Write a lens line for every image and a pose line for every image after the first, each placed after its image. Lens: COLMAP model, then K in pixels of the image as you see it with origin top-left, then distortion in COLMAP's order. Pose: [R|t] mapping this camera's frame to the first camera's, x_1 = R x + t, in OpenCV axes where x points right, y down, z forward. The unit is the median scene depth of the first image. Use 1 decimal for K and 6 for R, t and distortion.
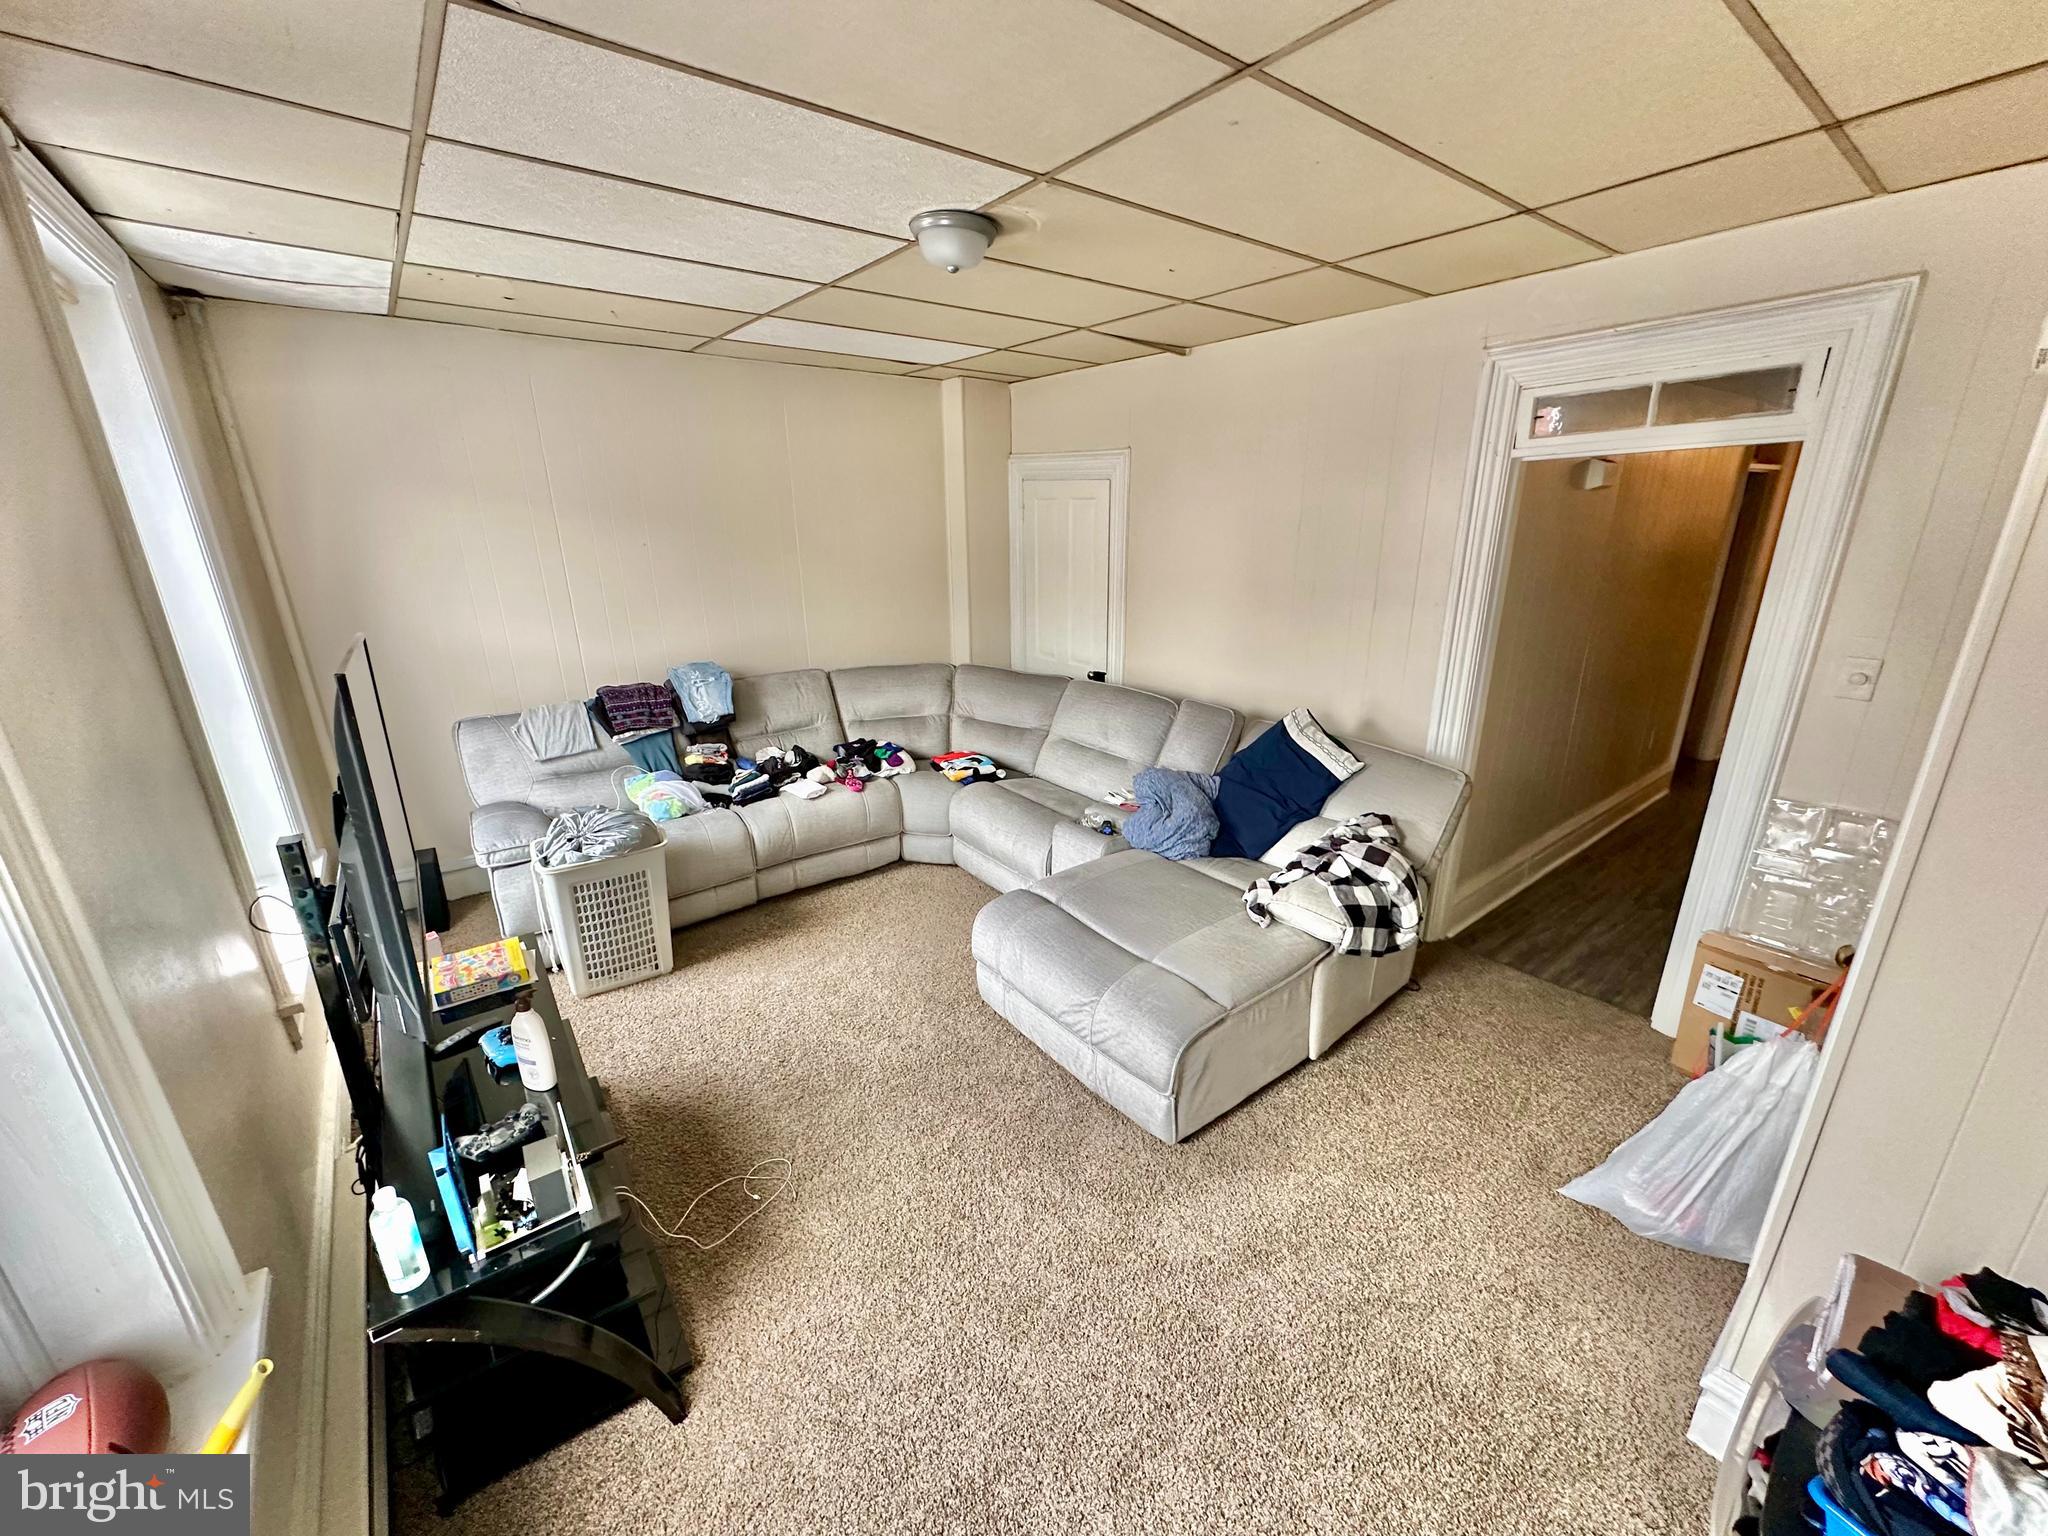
lens RADIAL K [[810.7, 0, 1024.0], [0, 810.7, 768.0], [0, 0, 1]] dist [0.000407, -0.000370]
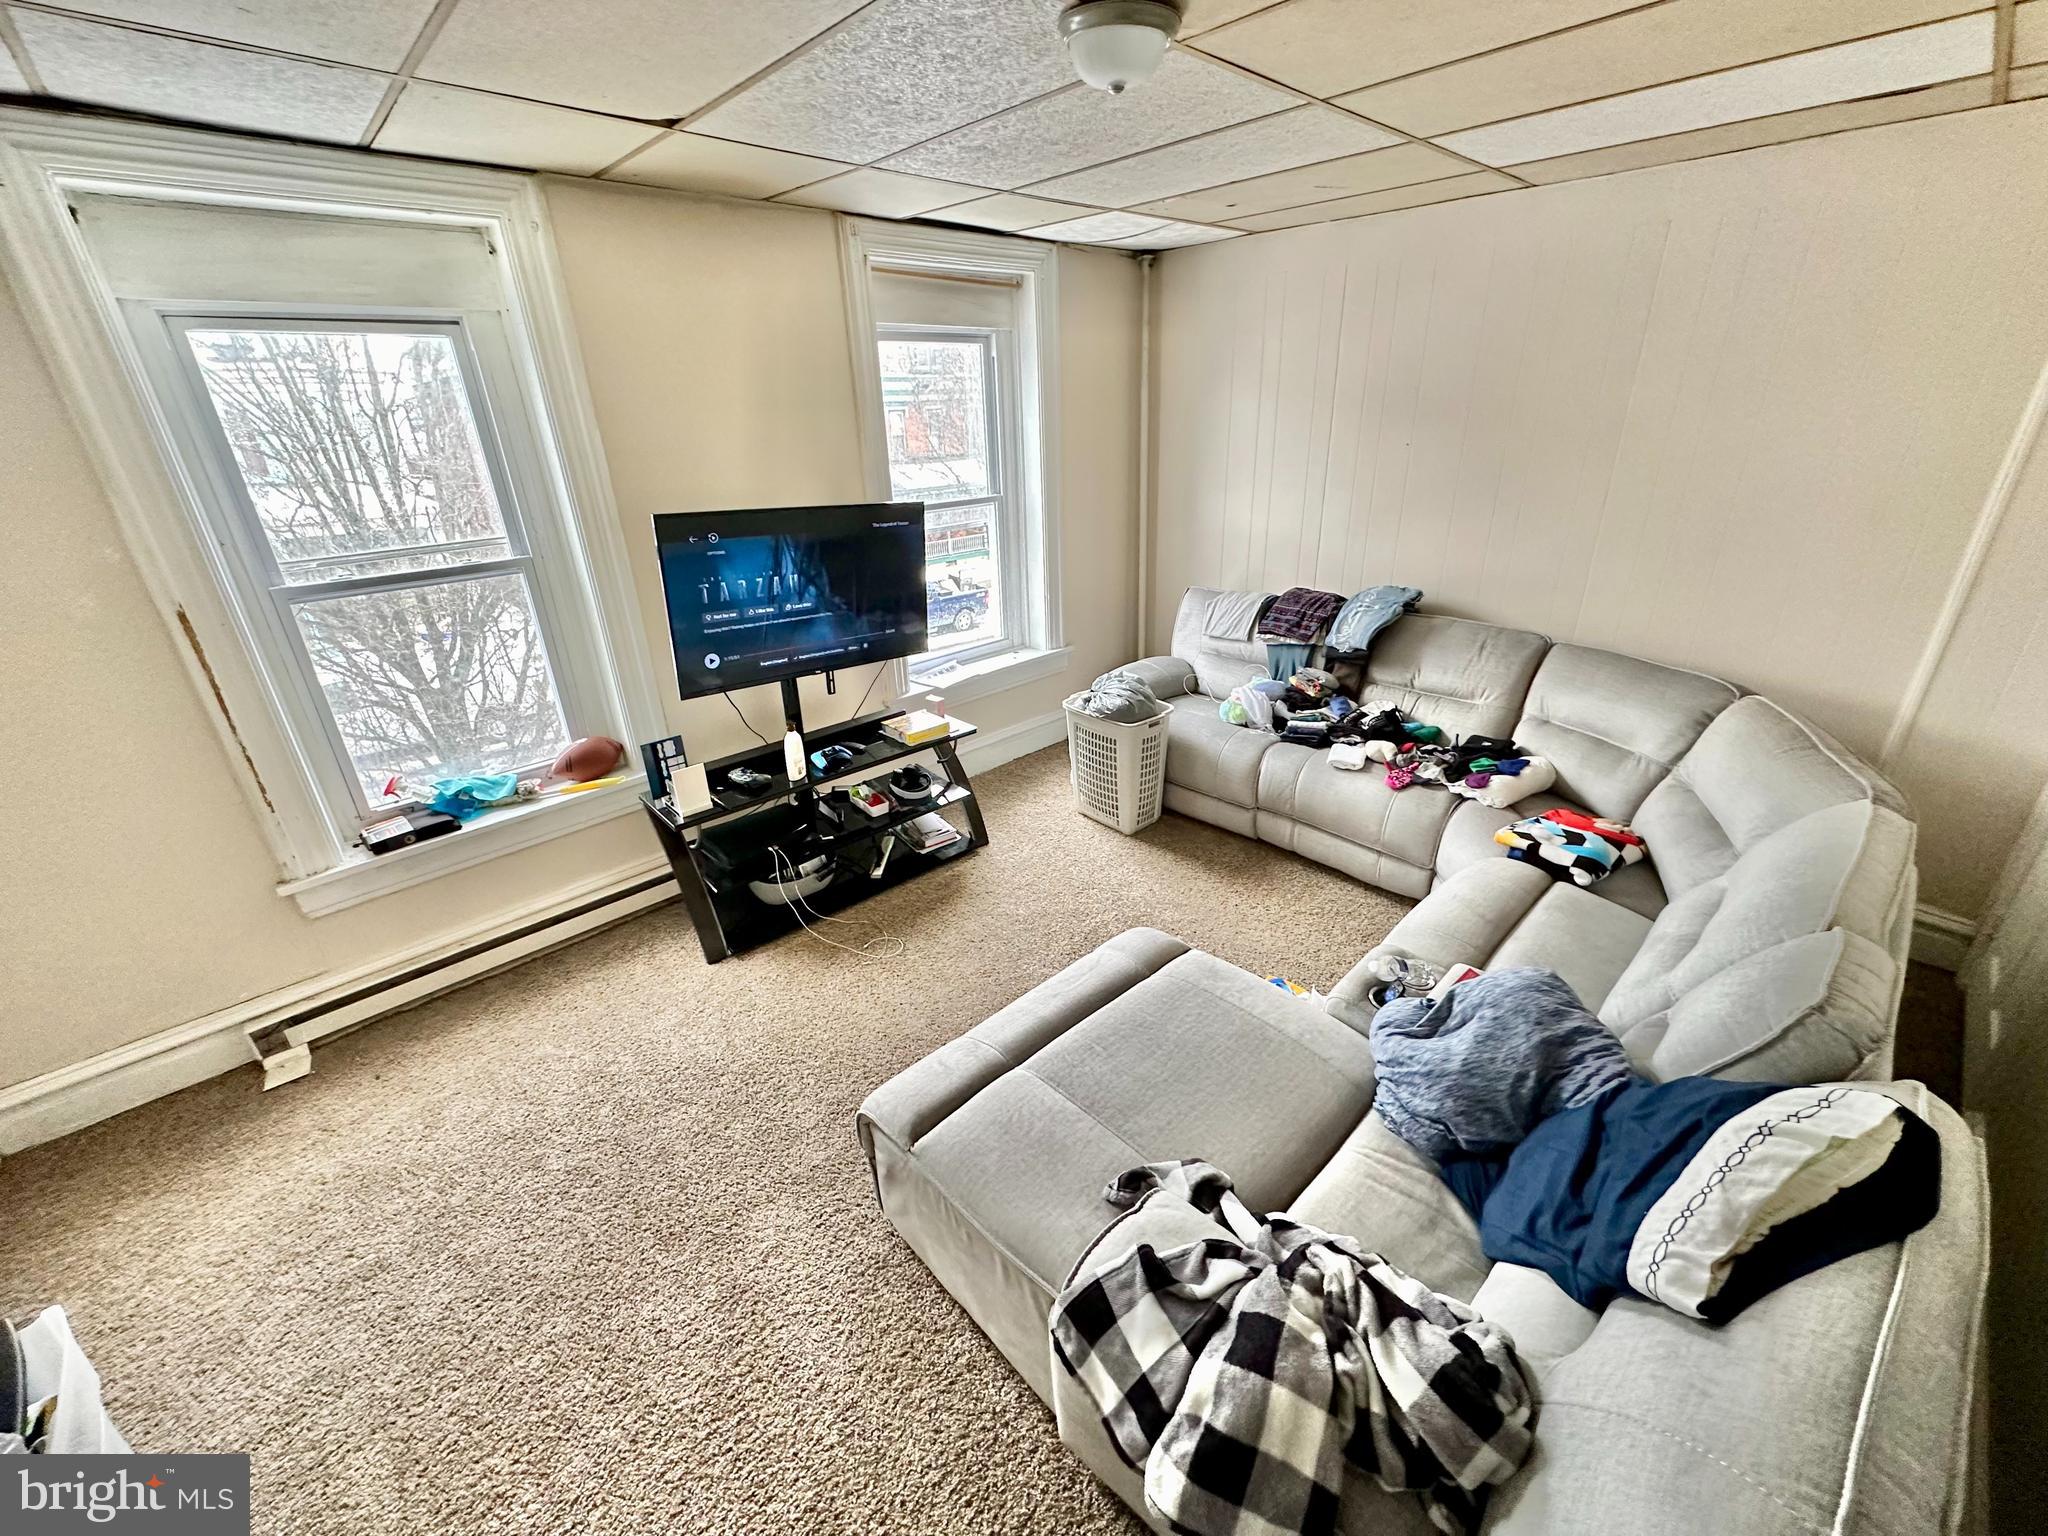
lens RADIAL K [[810.7, 0, 1024.0], [0, 810.7, 768.0], [0, 0, 1]] dist [0.000407, -0.000370]
pose [[0.094962, 0.405606, -0.909102, 0.469285], [-0.275409, 0.888288, 0.367551, -0.180864], [0.956625, 0.215471, 0.196061, 0.526847]]
